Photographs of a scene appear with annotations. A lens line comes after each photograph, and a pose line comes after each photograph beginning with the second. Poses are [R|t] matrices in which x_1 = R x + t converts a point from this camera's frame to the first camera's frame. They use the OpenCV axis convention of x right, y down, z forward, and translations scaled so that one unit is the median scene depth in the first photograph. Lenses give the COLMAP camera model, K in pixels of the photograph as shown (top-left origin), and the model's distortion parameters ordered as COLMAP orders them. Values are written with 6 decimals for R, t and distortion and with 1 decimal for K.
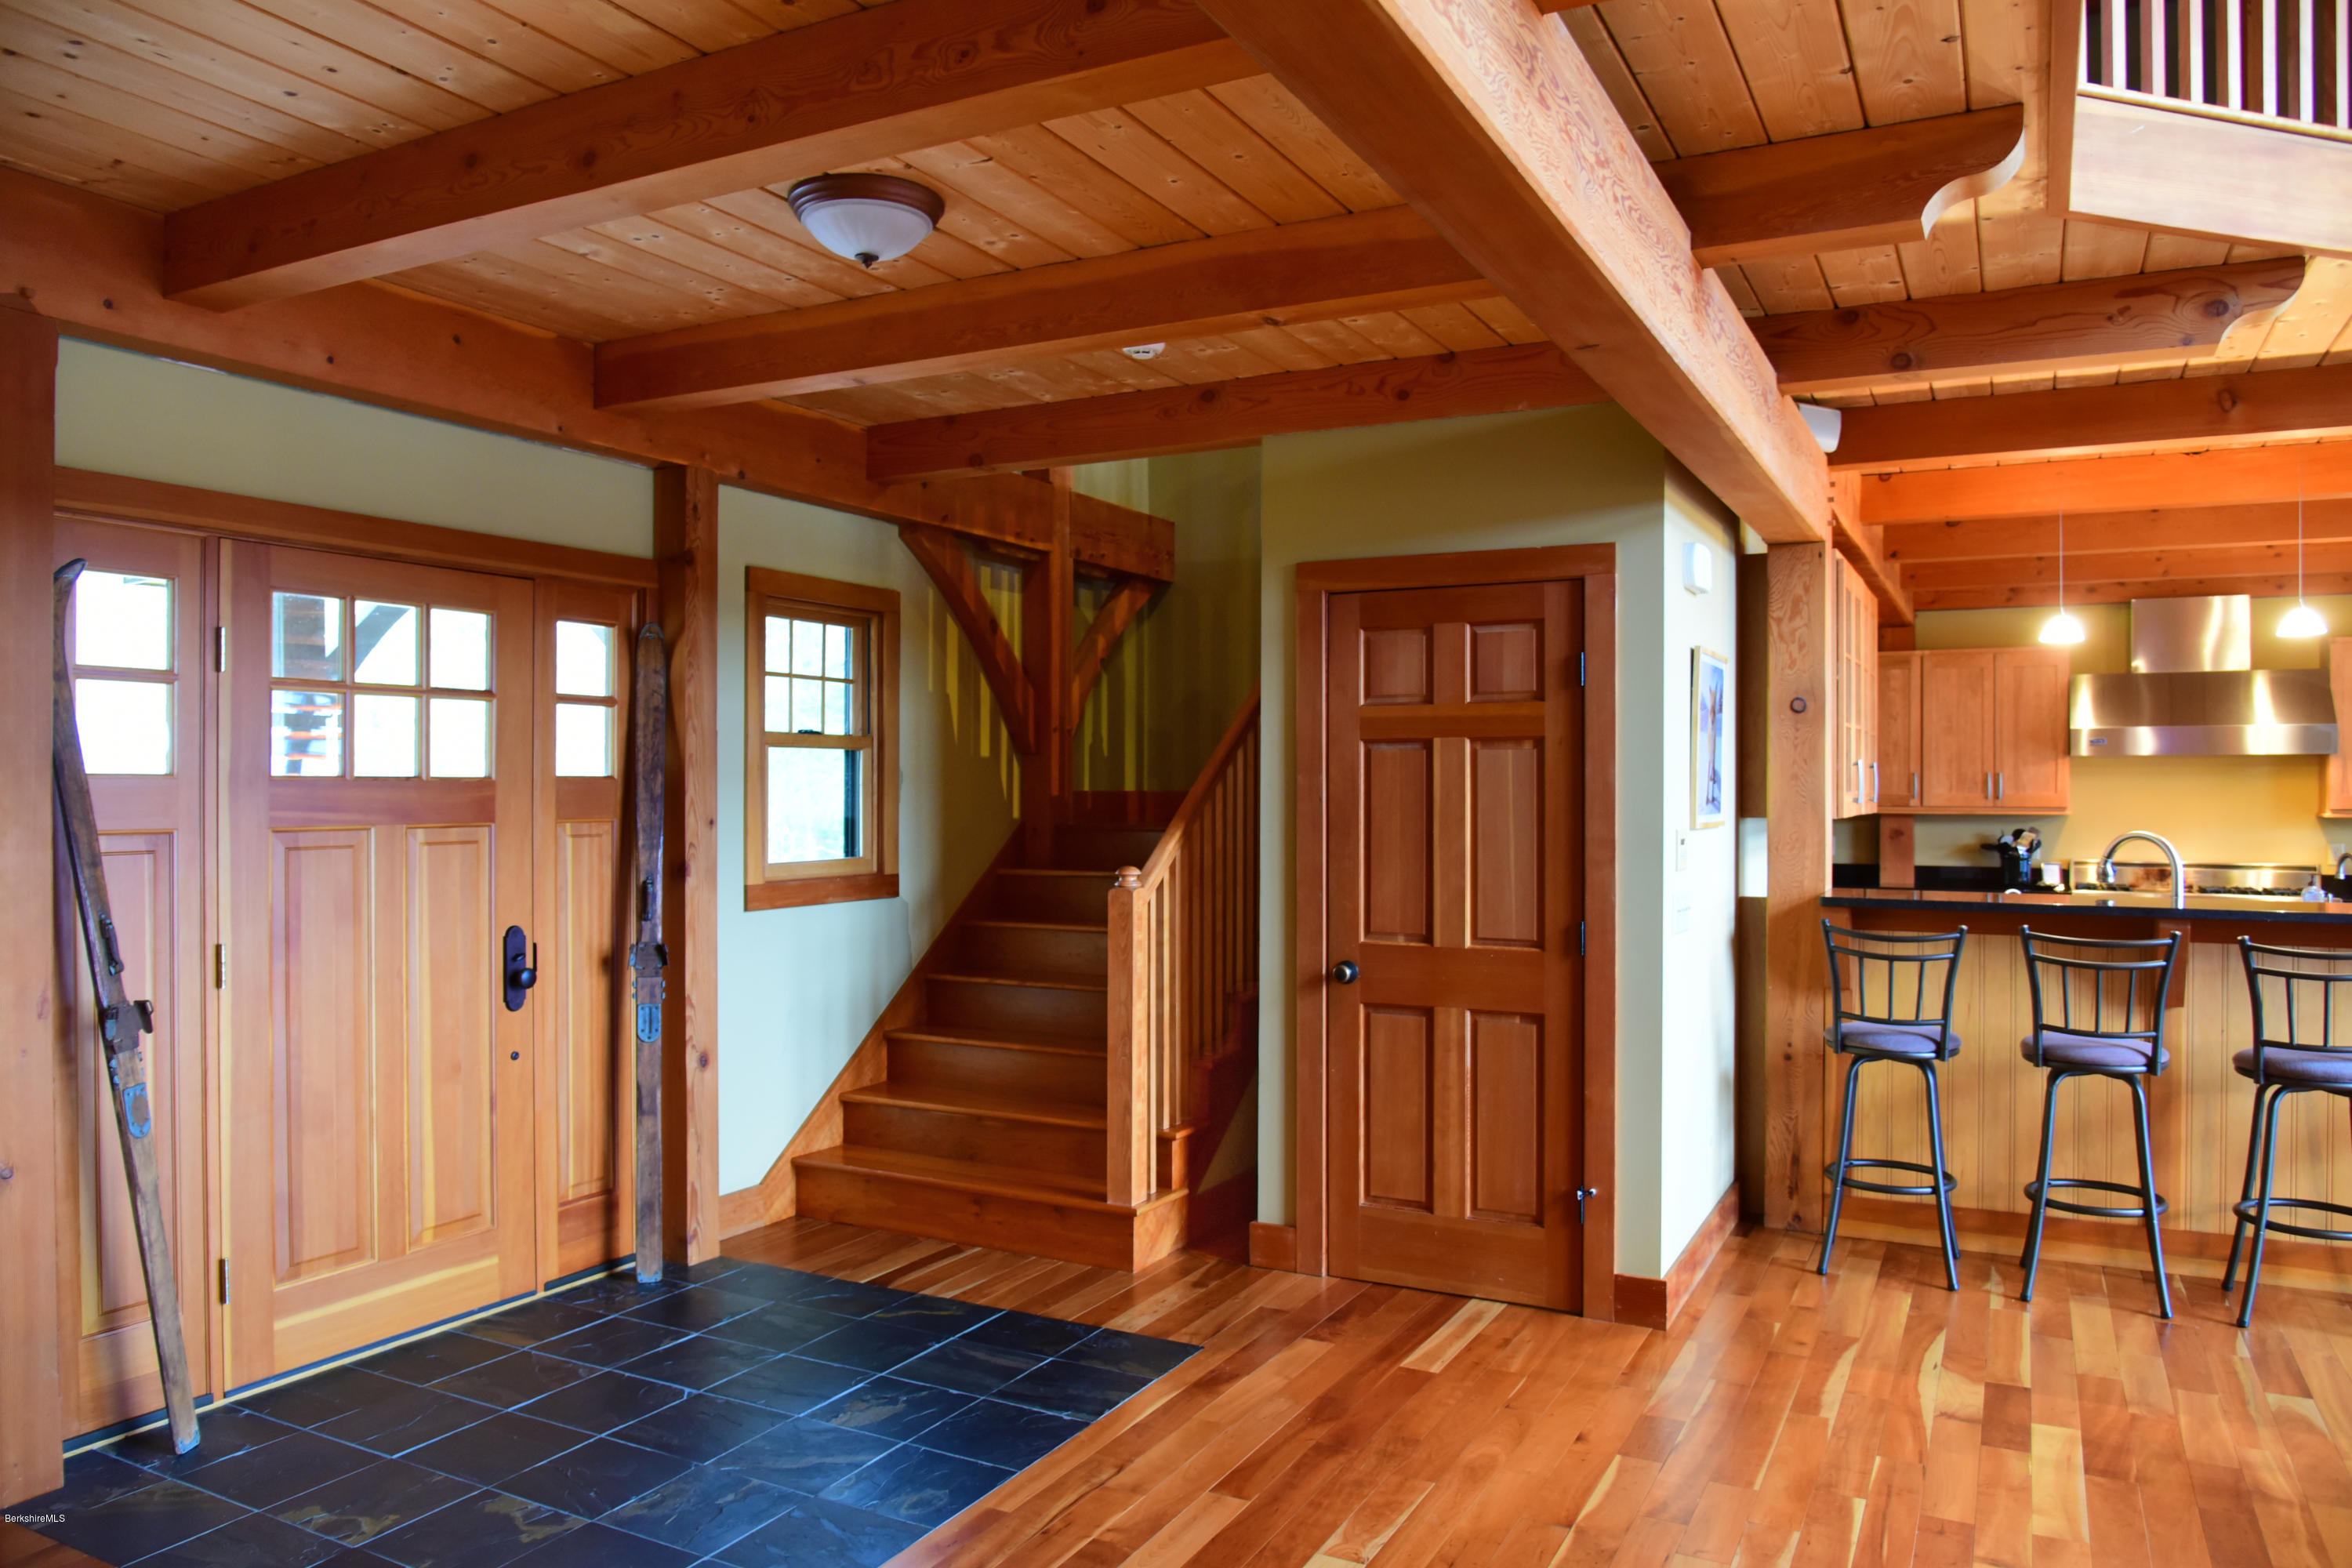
lens RADIAL K [[1634.0, 0, 1114.8], [0, 1634.0, 789.6], [0, 0, 1]] dist [-0.036439, 0.007471]
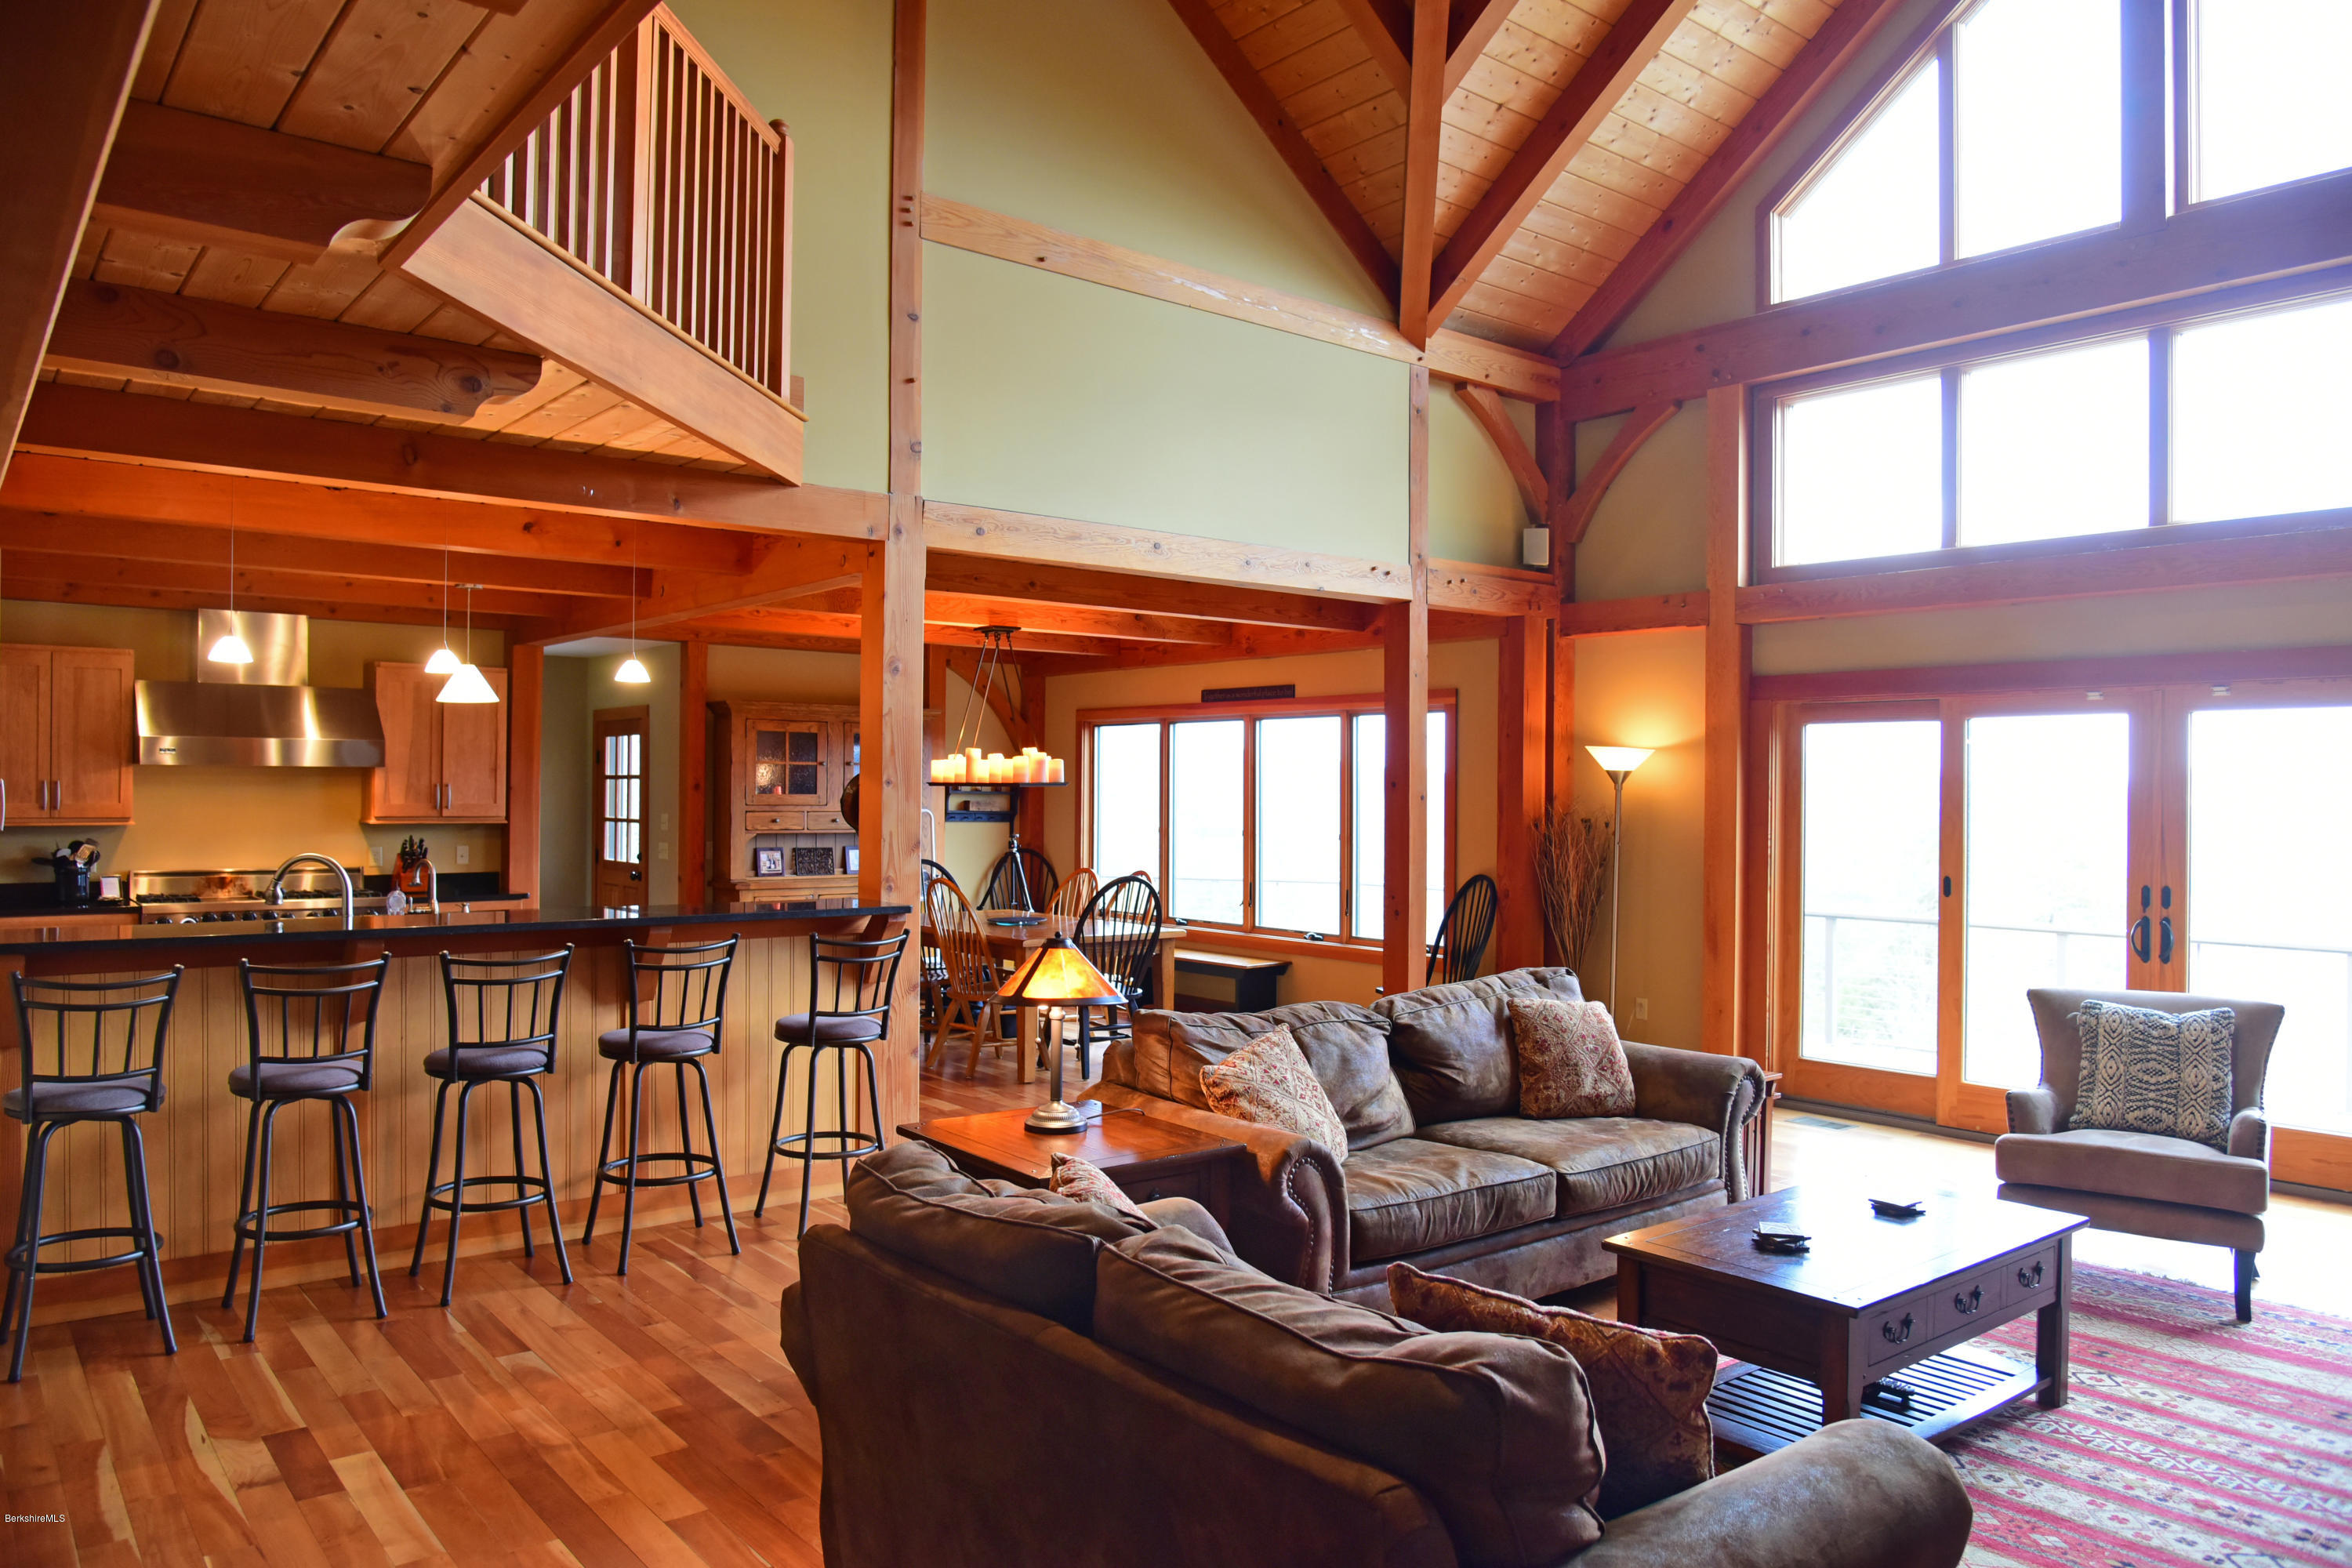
lens RADIAL K [[1634.0, 0, 1195.7], [0, 1634.0, 799.3], [0, 0, 1]] dist [-0.036439, 0.007471]
pose [[0.371555, -0.007510, 0.928381, -0.111322], [-0.005214, 0.999935, 0.010175, -0.021975], [-0.928397, -0.008621, 0.371491, 0.092329]]
